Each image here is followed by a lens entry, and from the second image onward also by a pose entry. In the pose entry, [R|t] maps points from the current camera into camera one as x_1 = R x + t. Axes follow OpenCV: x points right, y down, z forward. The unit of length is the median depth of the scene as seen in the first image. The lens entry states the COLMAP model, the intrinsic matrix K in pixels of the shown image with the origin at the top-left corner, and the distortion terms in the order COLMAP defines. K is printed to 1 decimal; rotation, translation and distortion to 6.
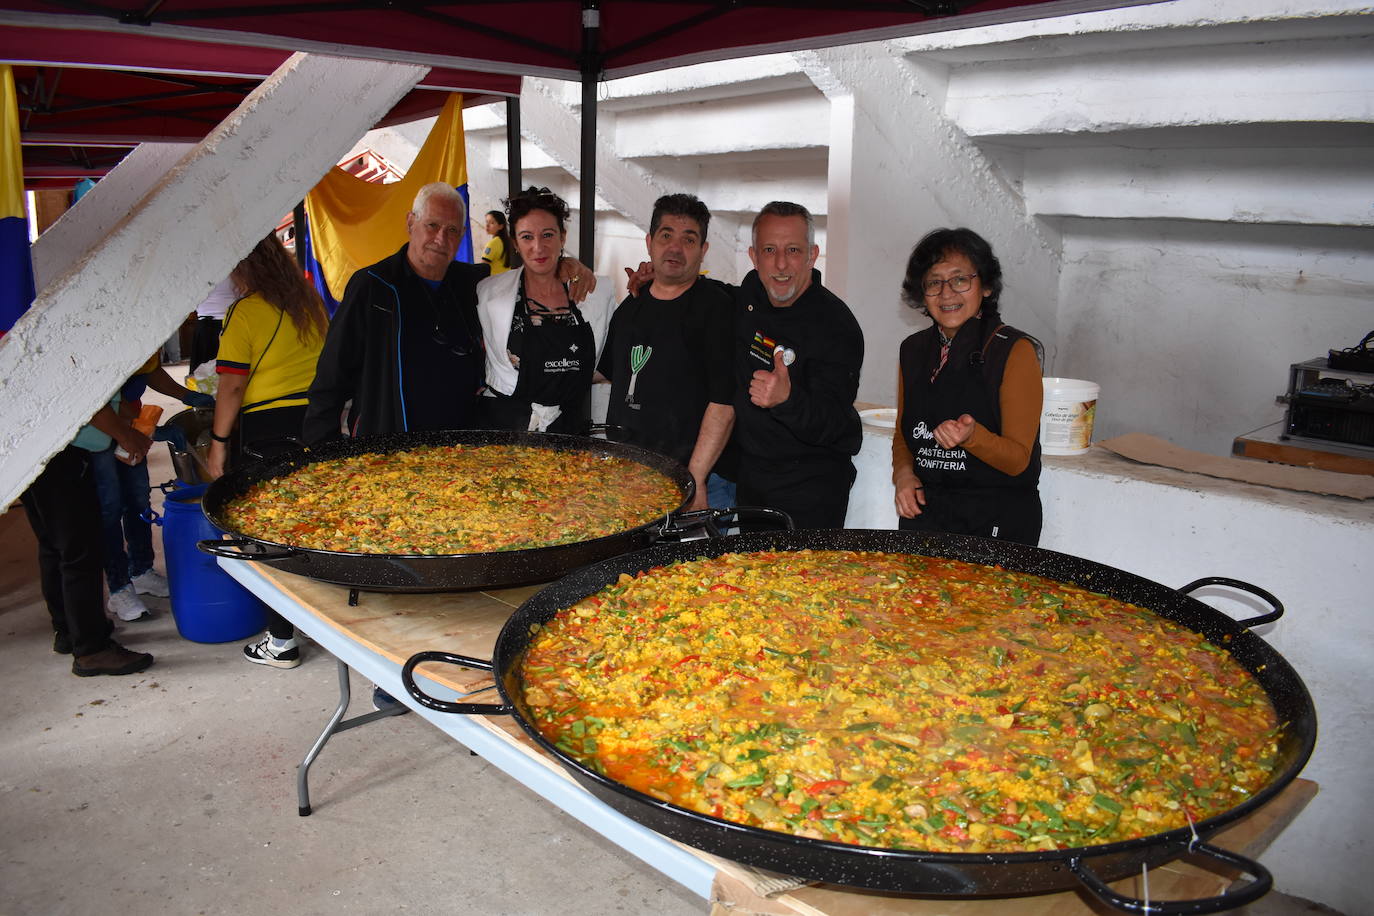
lens RADIAL K [[1063.4, 0, 683.5], [0, 1063.4, 453.8], [0, 0, 1]] dist [-0.099869, 0.012105]
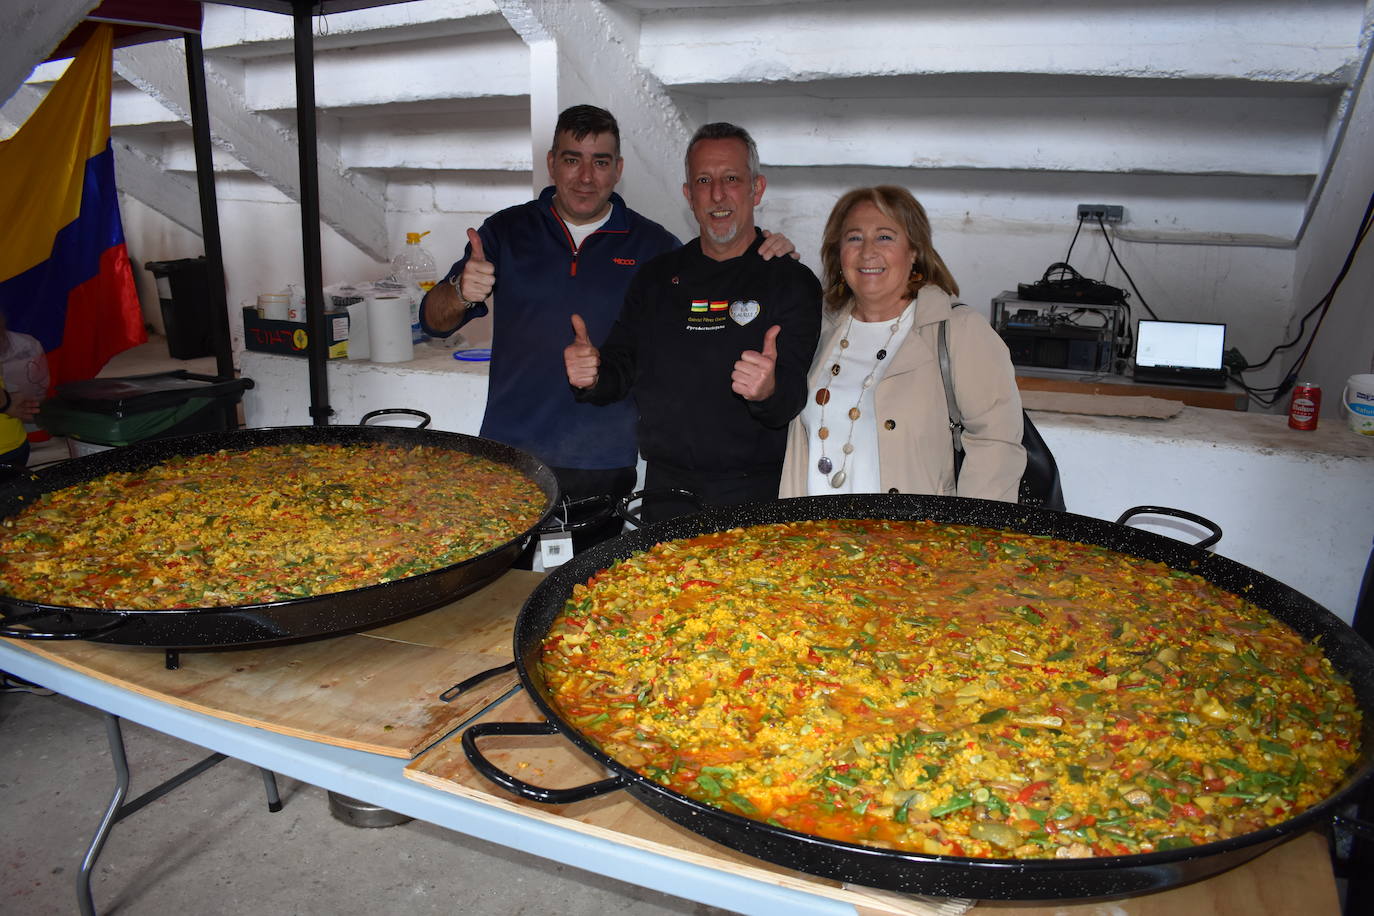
lens RADIAL K [[1063.4, 0, 688.7], [0, 1063.4, 457.5], [0, 0, 1]] dist [-0.099869, 0.012105]
pose [[0.926479, -0.103162, 0.361932, -0.191913], [0.087575, 0.994394, 0.059259, -0.022078], [-0.366016, -0.023206, 0.930319, 0.123047]]
